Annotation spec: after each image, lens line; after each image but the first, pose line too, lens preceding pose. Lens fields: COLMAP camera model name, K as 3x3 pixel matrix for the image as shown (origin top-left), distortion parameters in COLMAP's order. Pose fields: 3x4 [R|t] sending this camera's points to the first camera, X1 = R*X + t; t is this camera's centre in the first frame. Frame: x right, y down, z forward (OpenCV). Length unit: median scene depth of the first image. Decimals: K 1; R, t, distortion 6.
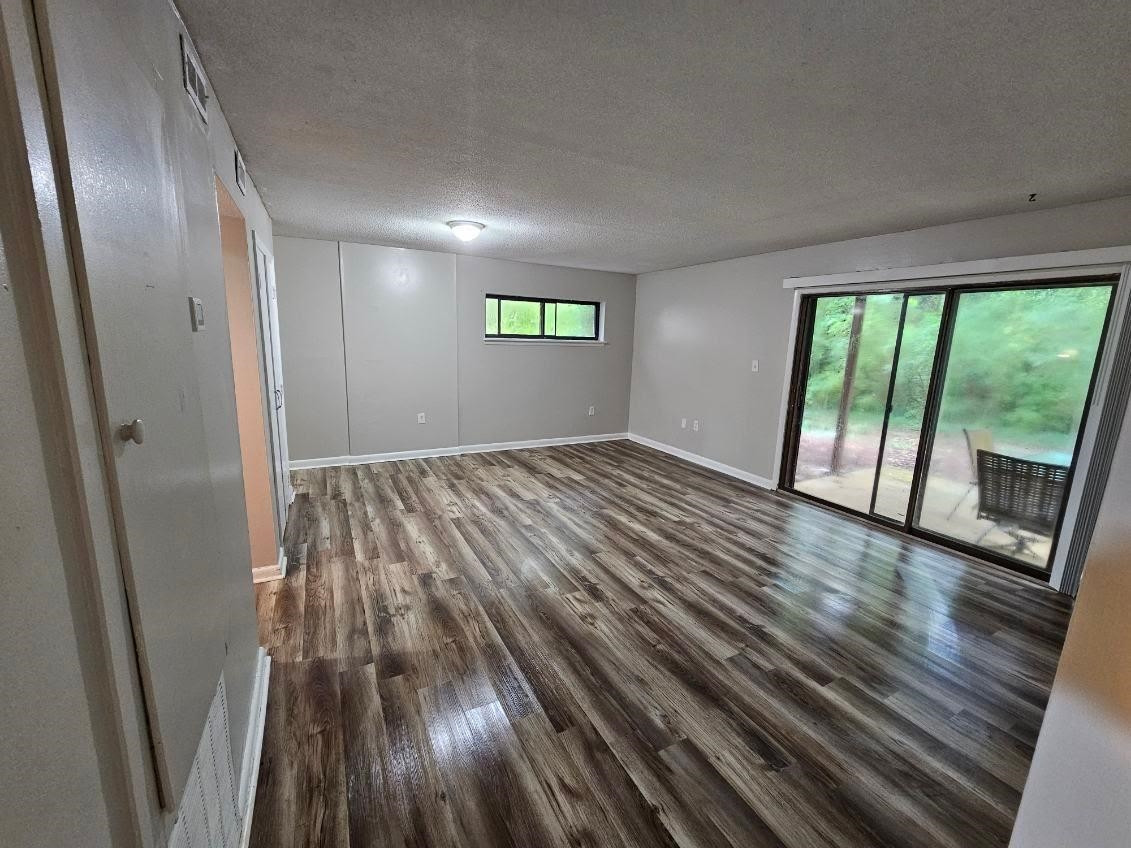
lens RADIAL K [[463.8, 0, 573.4], [0, 463.8, 425.7], [0, 0, 1]] dist [-0.005491, 0.000591]
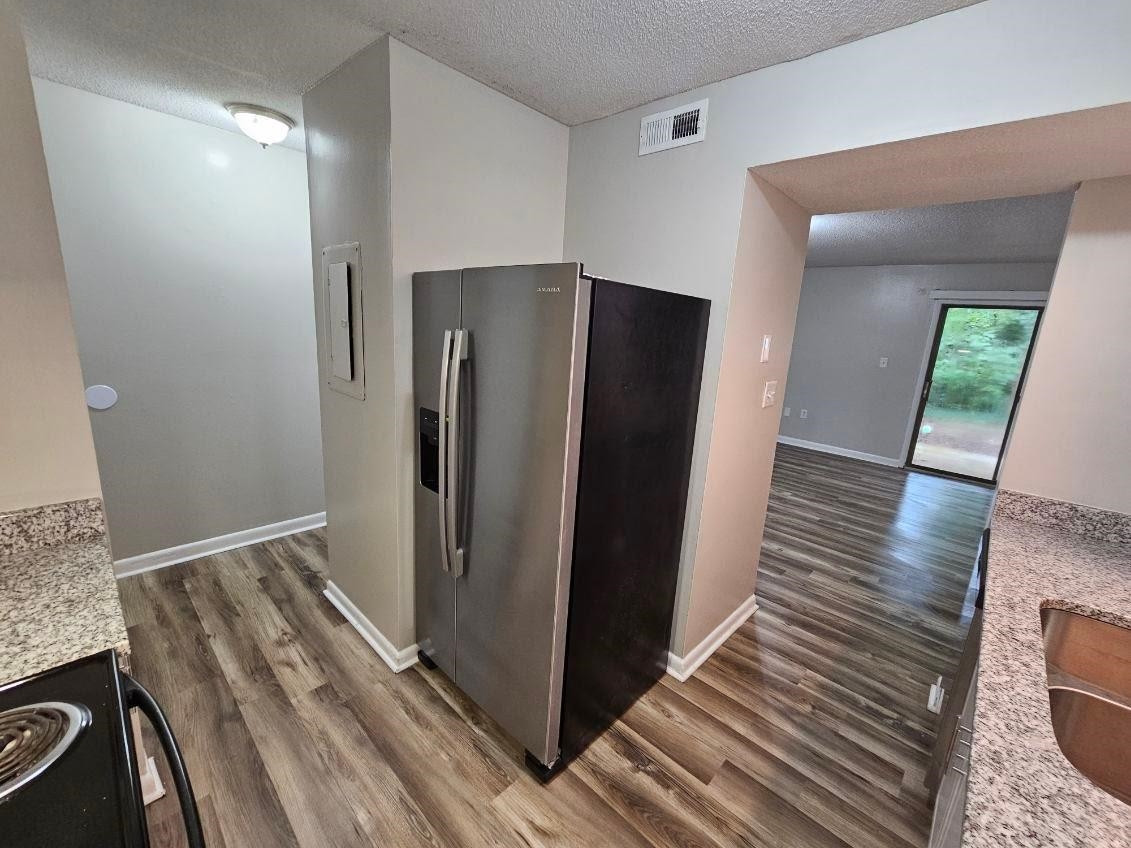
lens RADIAL K [[463.8, 0, 564.5], [0, 463.8, 424.5], [0, 0, 1]] dist [-0.005491, 0.000591]
pose [[0.950281, -0.044056, 0.308261, -0.929608], [0.029875, 0.998273, 0.050573, -0.070886], [-0.309957, -0.038849, 0.949957, 0.182379]]
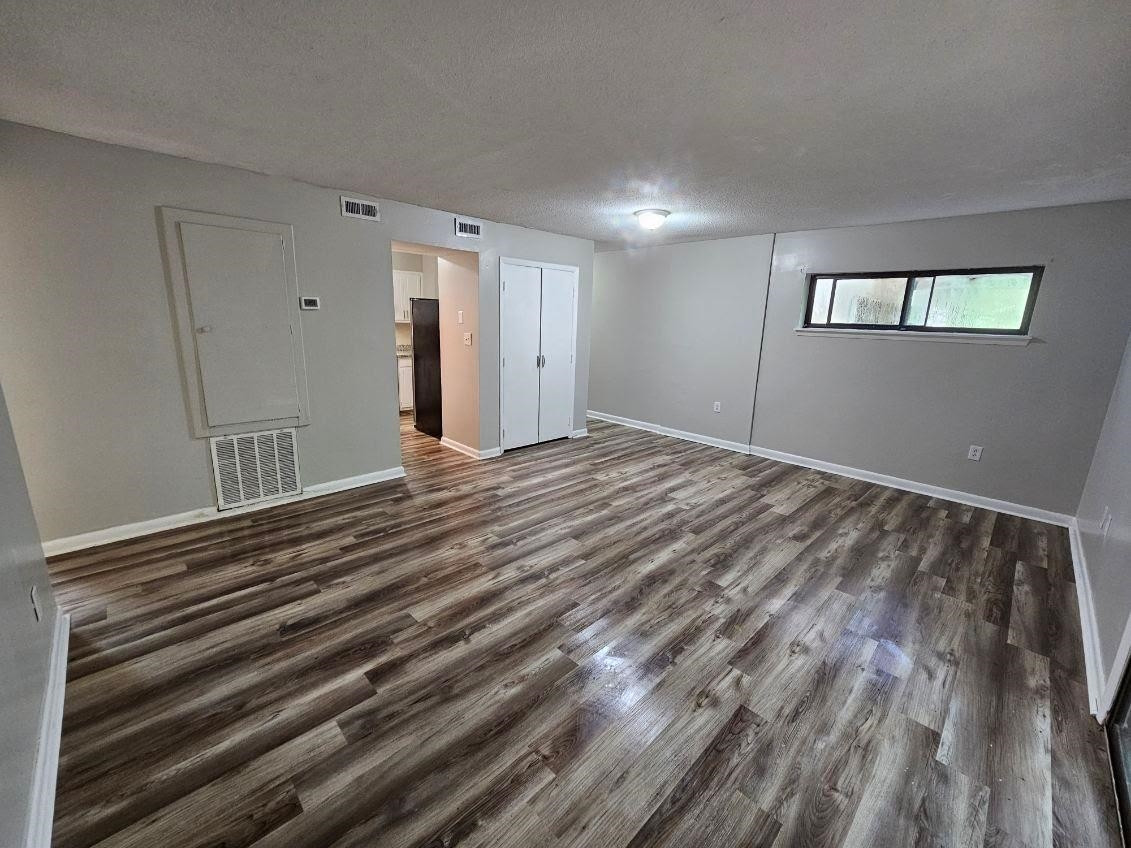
lens RADIAL K [[463.8, 0, 562.2], [0, 463.8, 423.8], [0, 0, 1]] dist [-0.005491, 0.000591]
pose [[0.276613, 0.194254, -0.941143, 0.769785], [-0.202754, 0.969107, 0.140434, -0.075935], [0.939349, 0.151975, 0.307453, 0.542326]]
